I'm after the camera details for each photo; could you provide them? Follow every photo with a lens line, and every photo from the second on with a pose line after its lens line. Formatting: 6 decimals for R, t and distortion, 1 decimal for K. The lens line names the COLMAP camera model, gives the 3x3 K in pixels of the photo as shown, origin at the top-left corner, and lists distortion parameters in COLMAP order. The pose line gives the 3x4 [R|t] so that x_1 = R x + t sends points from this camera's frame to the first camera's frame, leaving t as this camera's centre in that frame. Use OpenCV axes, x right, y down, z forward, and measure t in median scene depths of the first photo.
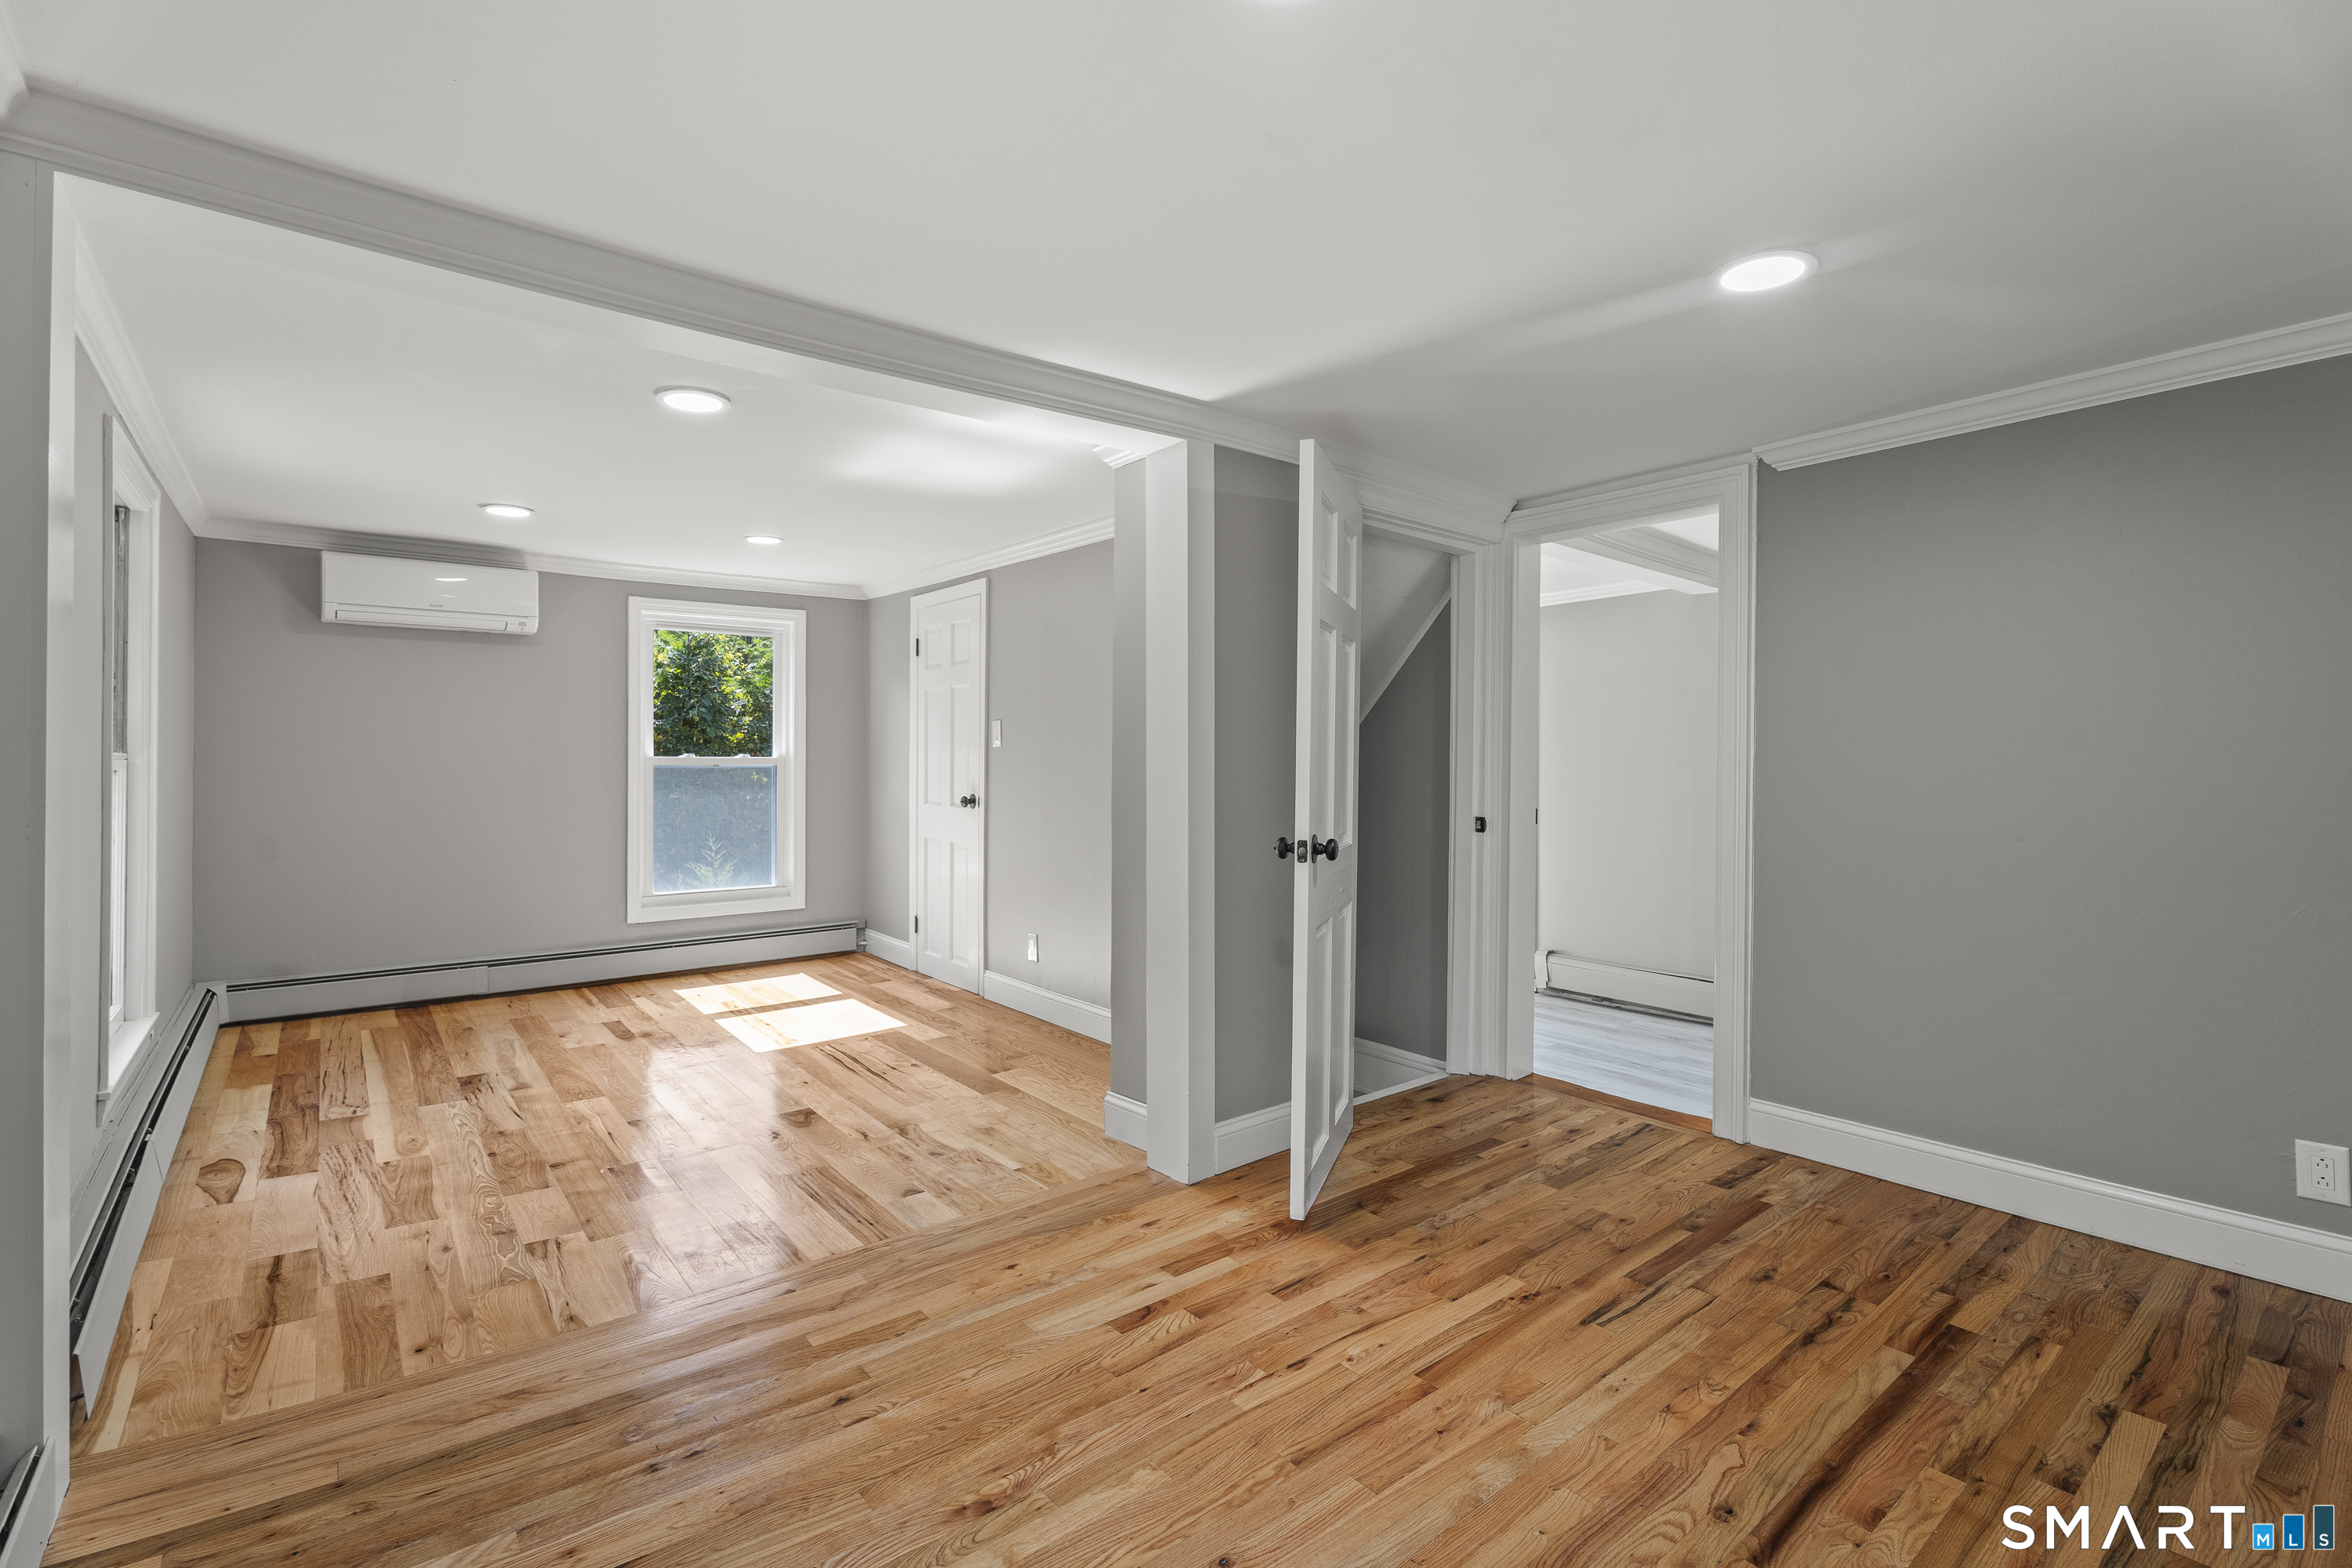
lens RADIAL K [[1064.9, 0, 1161.4], [0, 1064.9, 767.1], [0, 0, 1]] dist [-0.004563, 0.001972]
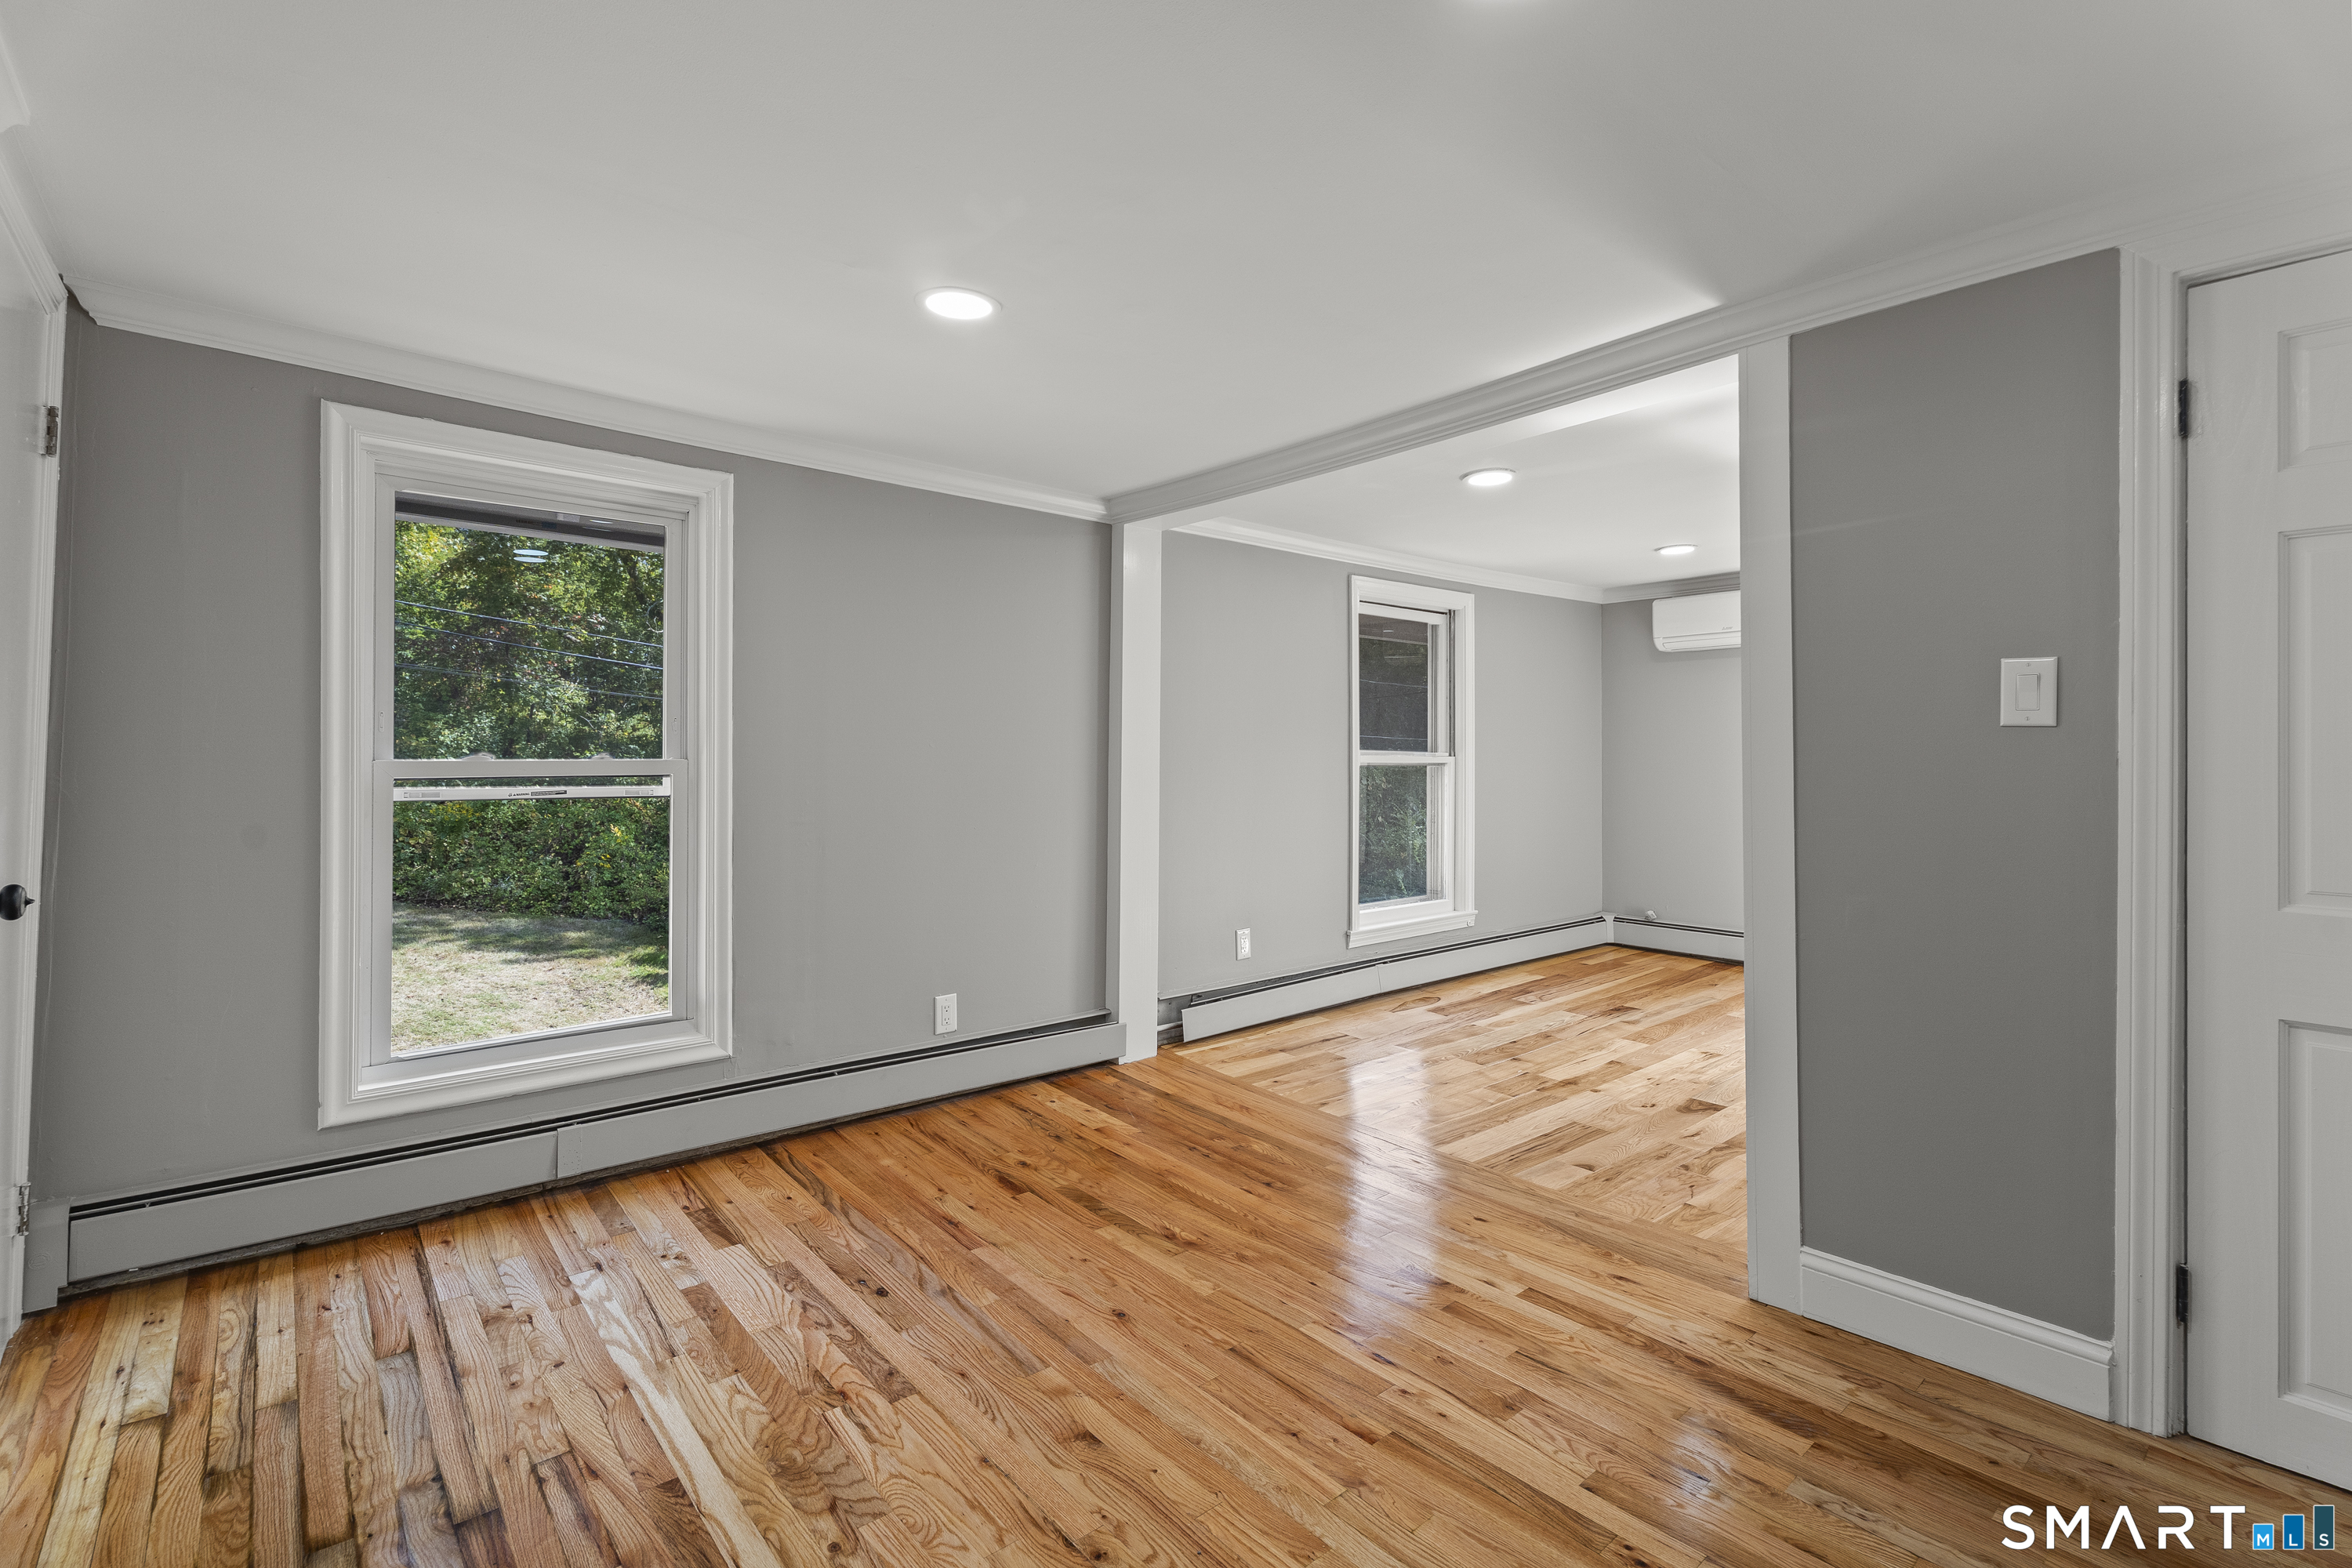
lens RADIAL K [[1064.9, 0, 1161.7], [0, 1064.9, 763.0], [0, 0, 1]] dist [-0.004563, 0.001972]
pose [[0.029274, 0.007967, -0.999540, 0.892670], [-0.012935, 0.999888, 0.007591, -0.002588], [0.999488, 0.012707, 0.029374, 0.605378]]
